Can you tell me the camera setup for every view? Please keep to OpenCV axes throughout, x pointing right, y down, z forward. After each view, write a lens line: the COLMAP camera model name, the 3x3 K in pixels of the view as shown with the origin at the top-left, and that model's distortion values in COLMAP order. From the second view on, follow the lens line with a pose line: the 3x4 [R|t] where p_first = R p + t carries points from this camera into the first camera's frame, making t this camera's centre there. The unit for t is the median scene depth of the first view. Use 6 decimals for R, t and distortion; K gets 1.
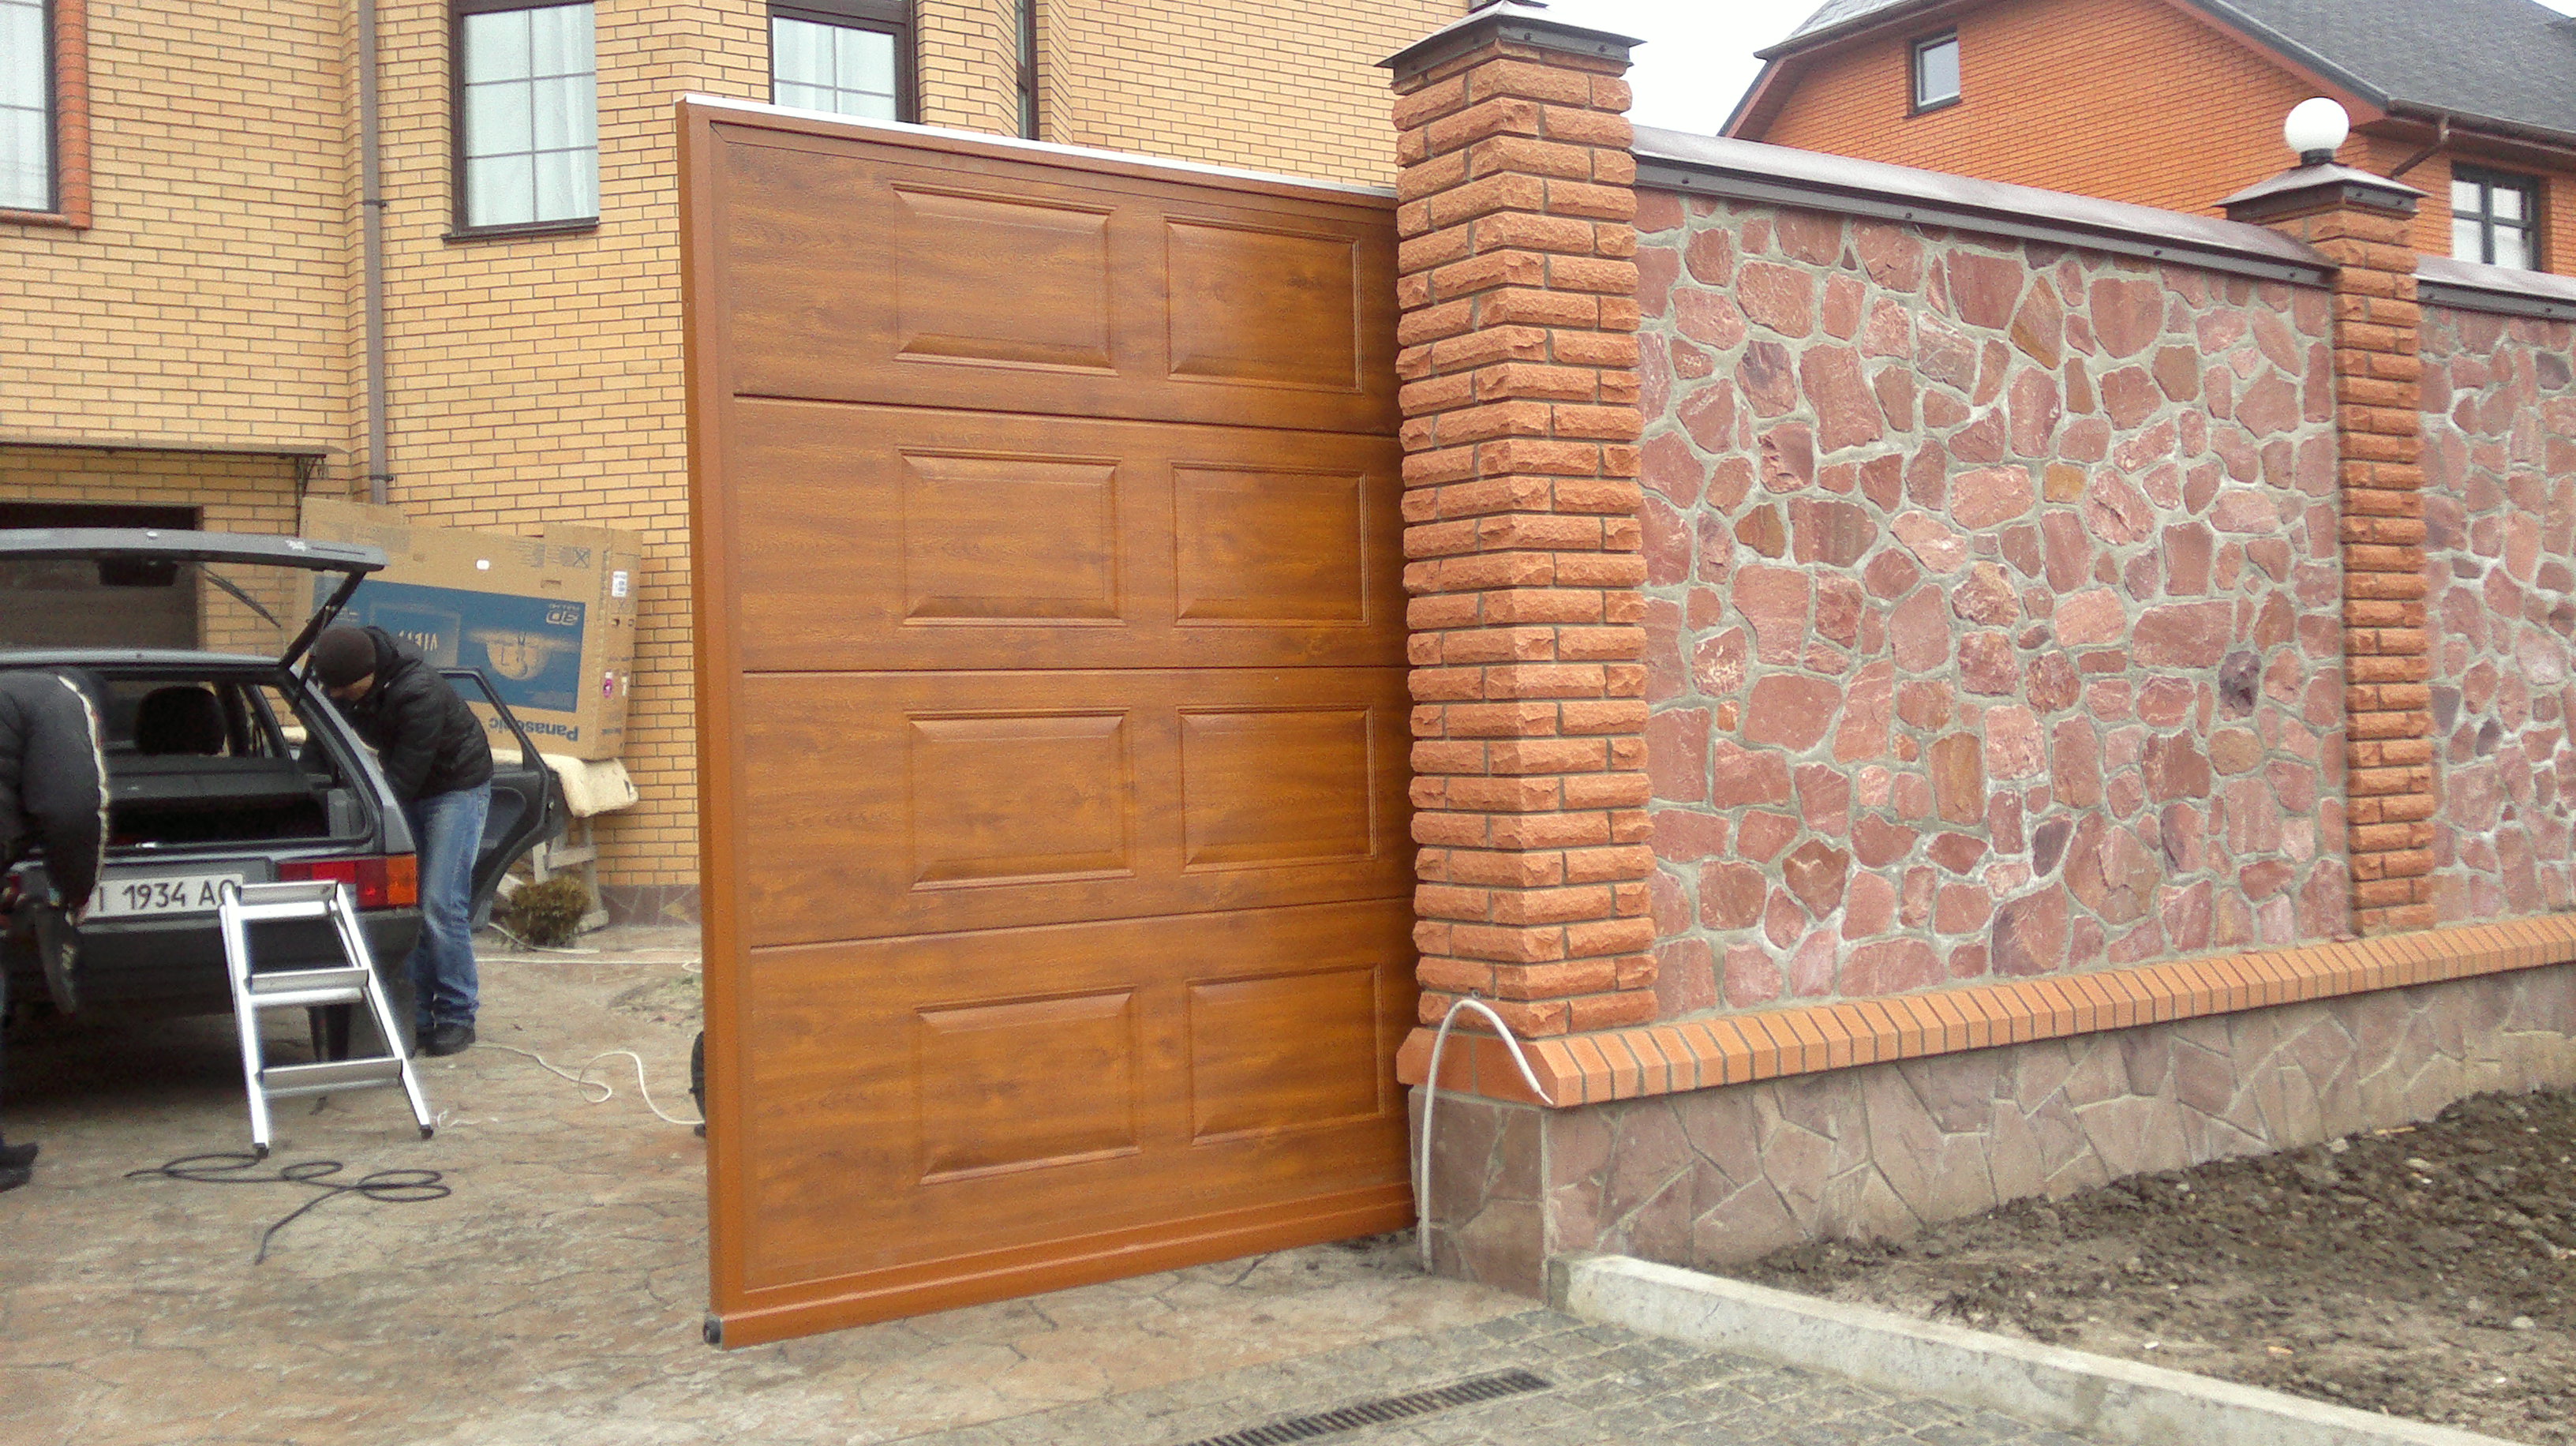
lens RADIAL K [[2444.6, 0, 1245.8], [0, 2444.6, 716.1], [0, 0, 1]] dist [0.067229, -0.218655]
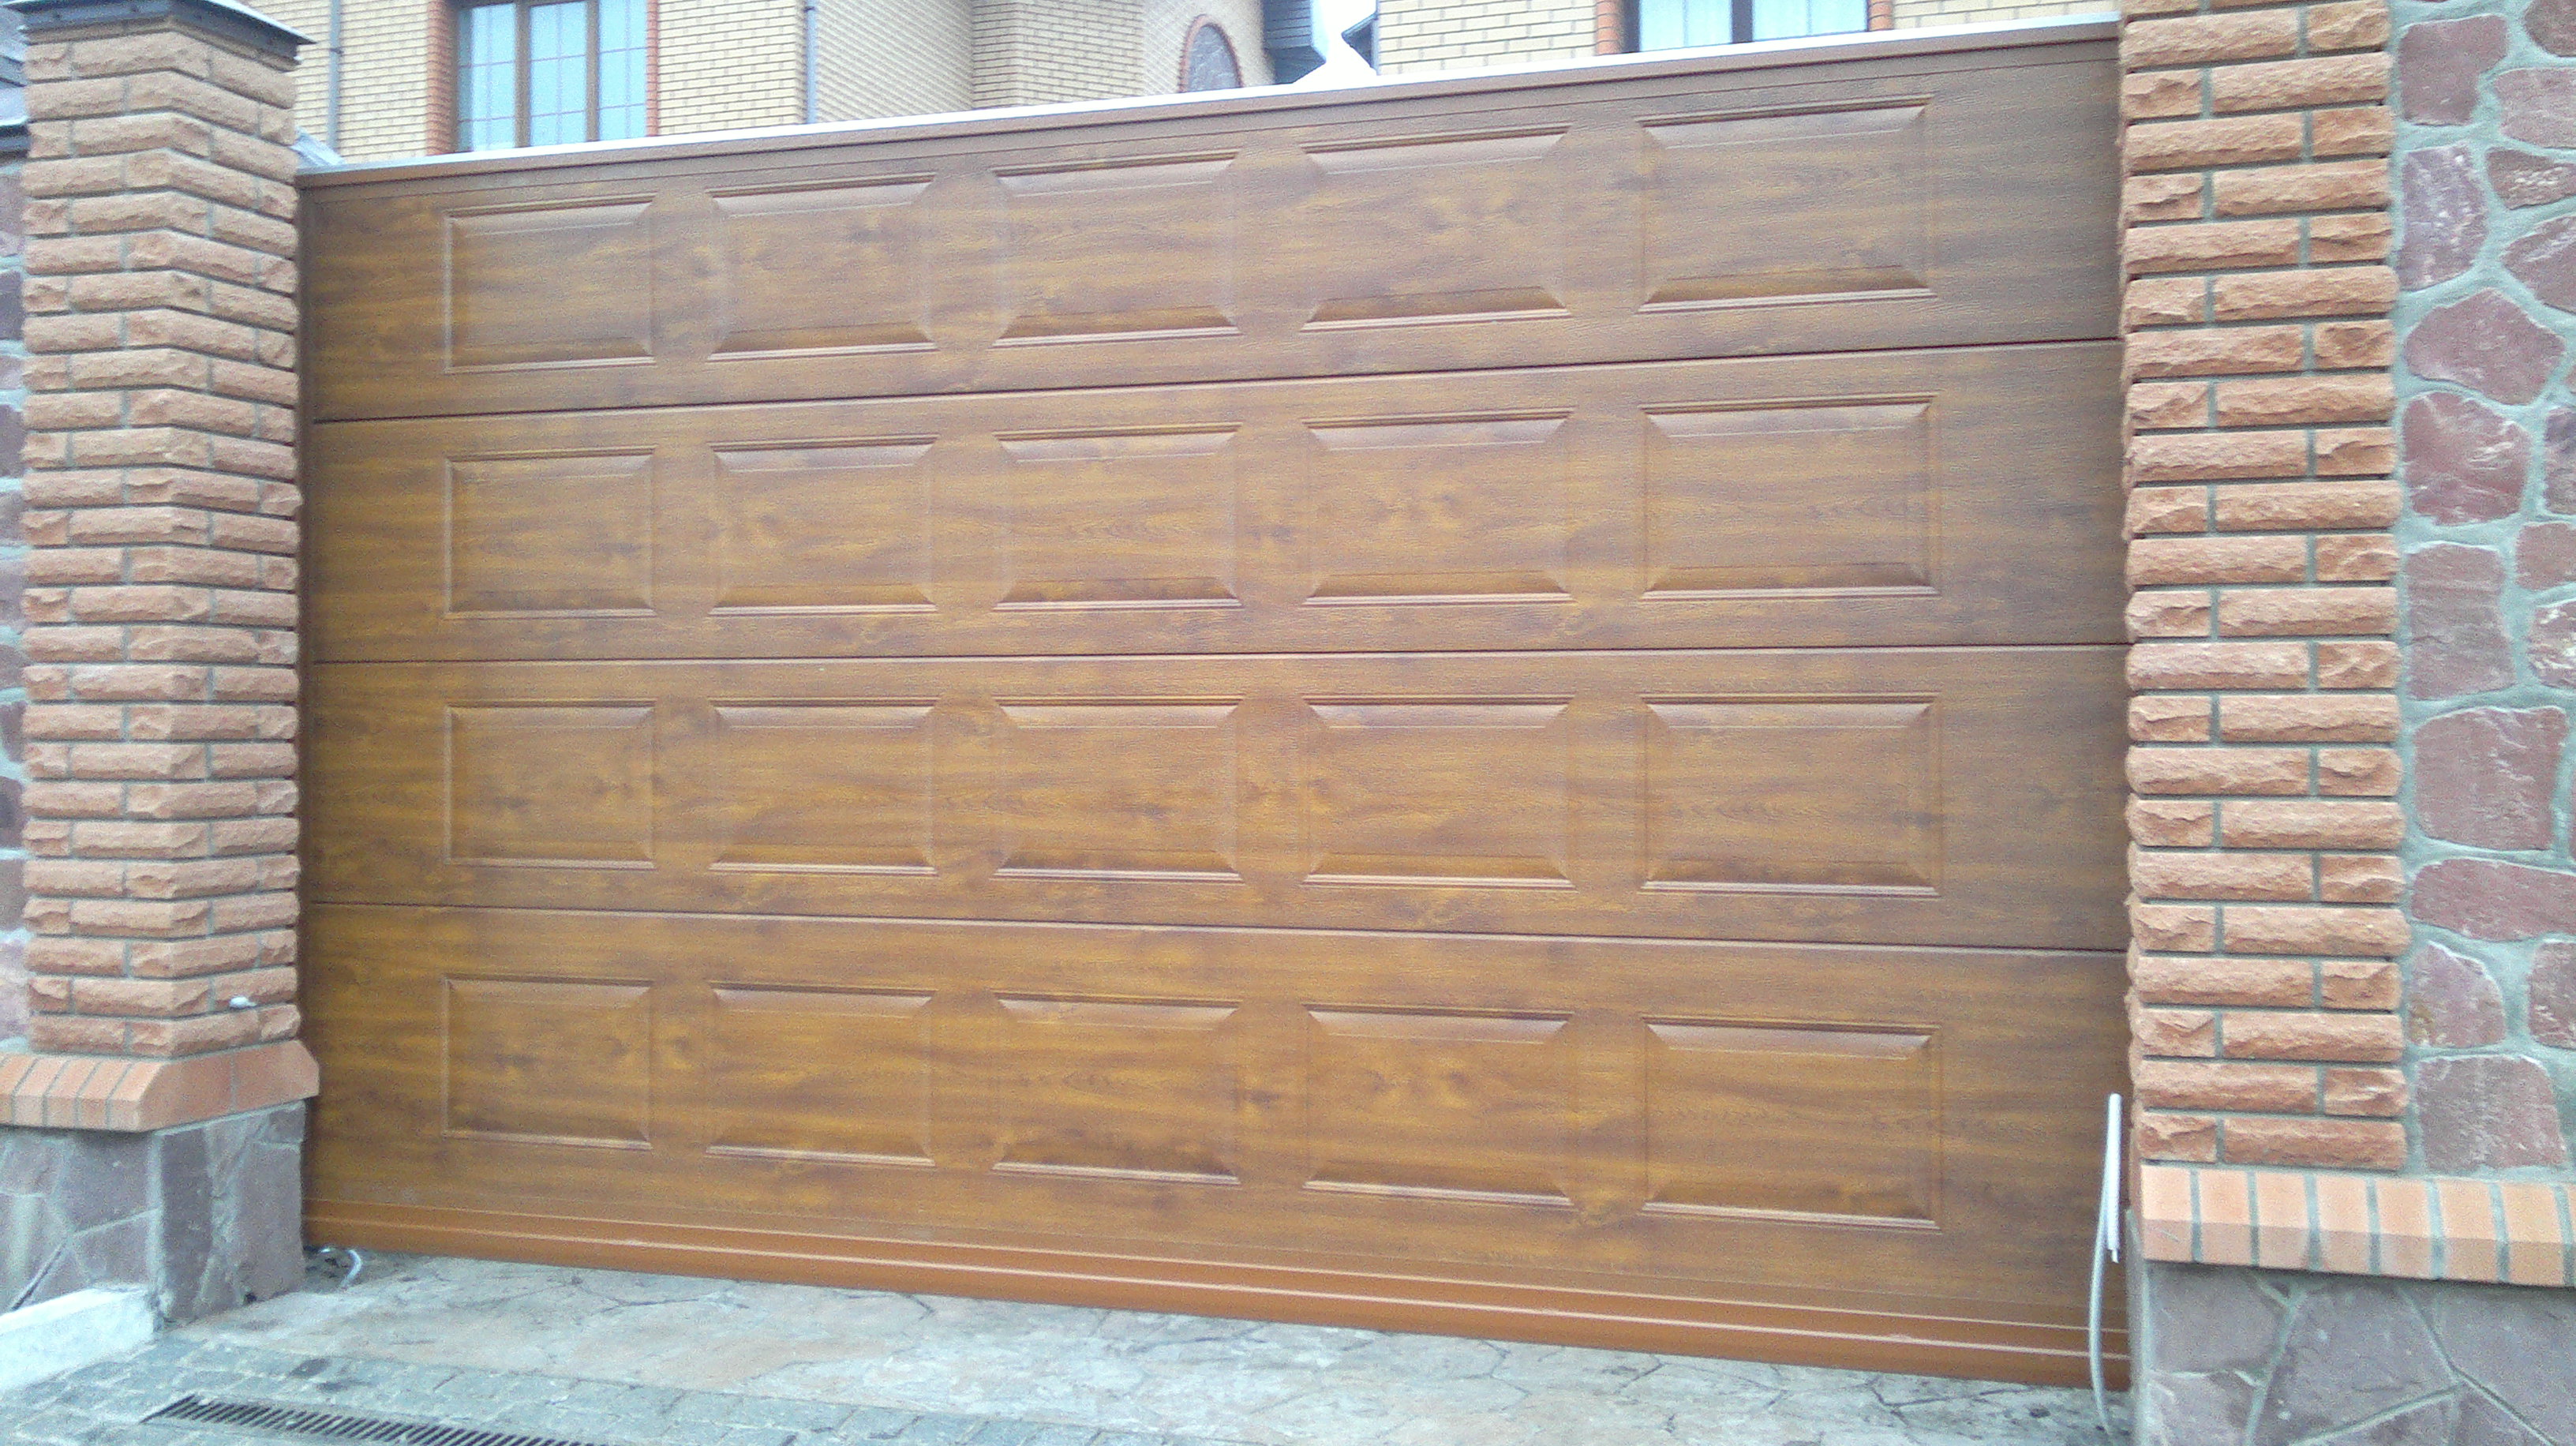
lens RADIAL K [[2456.6, 0, 1240.9], [0, 2456.6, 707.7], [0, 0, 1]] dist [0.027234, -0.087383]
pose [[0.603381, 0.017044, -0.797271, 0.515718], [-0.011642, 0.999853, 0.012564, -0.007774], [0.797368, 0.001700, 0.603491, 0.336453]]
